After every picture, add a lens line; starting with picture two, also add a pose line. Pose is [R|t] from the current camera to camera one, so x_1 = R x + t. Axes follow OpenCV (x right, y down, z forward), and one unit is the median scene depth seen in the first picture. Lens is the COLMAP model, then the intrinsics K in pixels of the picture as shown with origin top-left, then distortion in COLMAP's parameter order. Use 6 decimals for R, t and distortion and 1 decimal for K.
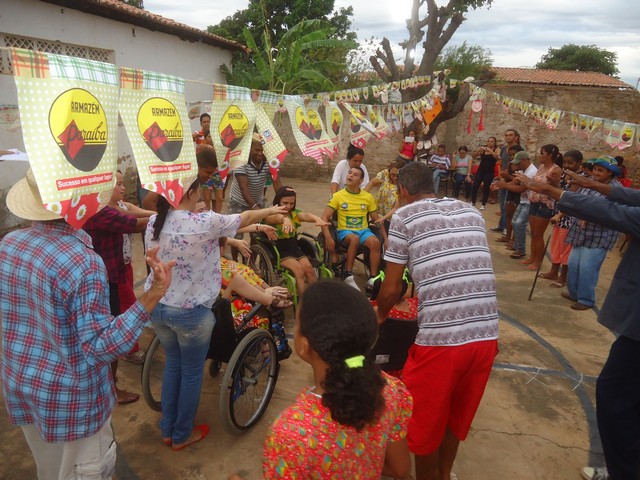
lens RADIAL K [[464.1, 0, 321.3], [0, 464.1, 239.7], [0, 0, 1]] dist [-0.007016, 0.004131]
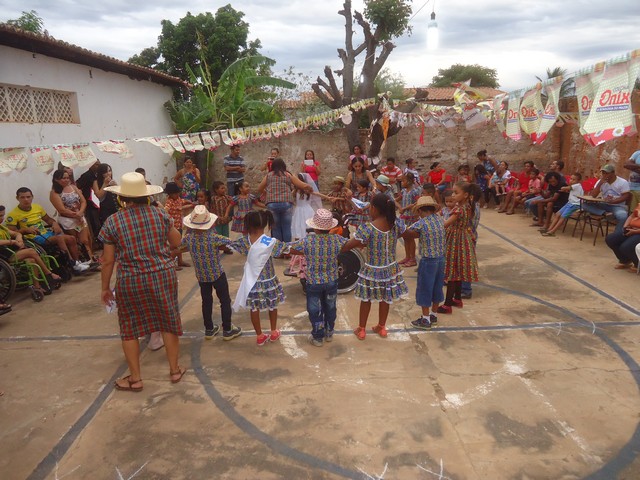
lens RADIAL K [[464.9, 0, 321.9], [0, 464.9, 239.4], [0, 0, 1]] dist [-0.007106, 0.002636]
pose [[0.975543, -0.119512, 0.184481, -0.113018], [0.129986, 0.990461, -0.045719, 0.011584], [-0.177258, 0.068580, 0.981772, -0.033382]]
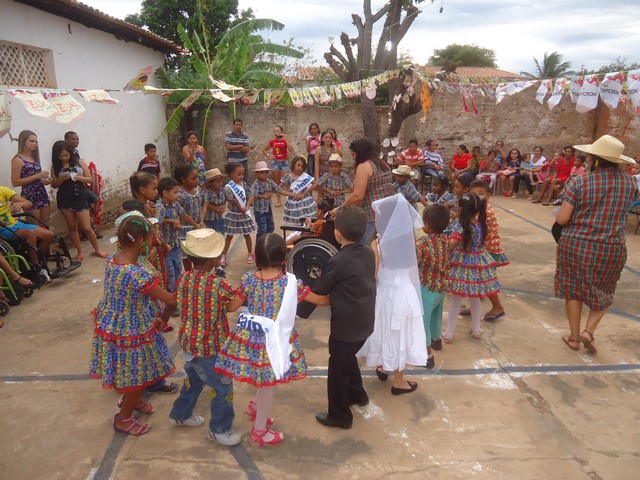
lens RADIAL K [[466.7, 0, 322.1], [0, 466.7, 237.6], [0, 0, 1]] dist [-0.003949, -0.001286]
pose [[0.970019, -0.112271, 0.215542, -0.145995], [0.116294, 0.993196, -0.006034, -0.016502], [-0.213398, 0.030920, 0.976476, 0.082637]]
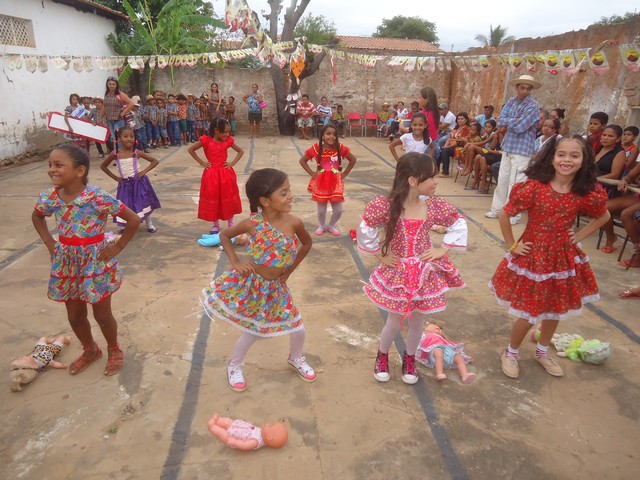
lens RADIAL K [[464.1, 0, 321.3], [0, 464.1, 239.7], [0, 0, 1]] dist [-0.007016, 0.004131]
pose [[0.954652, -0.119718, 0.272594, -0.095795], [0.104065, 0.992017, 0.071229, 0.100730], [-0.278945, -0.039632, 0.959489, -0.259506]]
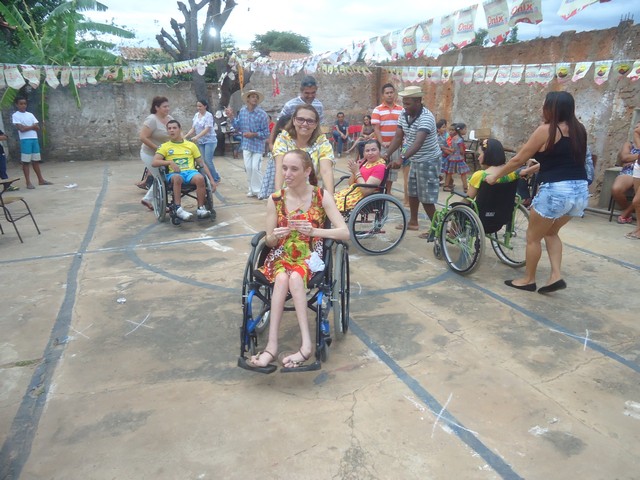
lens RADIAL K [[464.1, 0, 321.3], [0, 464.1, 239.7], [0, 0, 1]] dist [-0.007016, 0.004131]
pose [[0.830716, -0.211429, 0.514985, -0.228142], [0.197292, 0.976842, 0.082797, 0.053839], [-0.520565, 0.032821, 0.853191, -0.099256]]
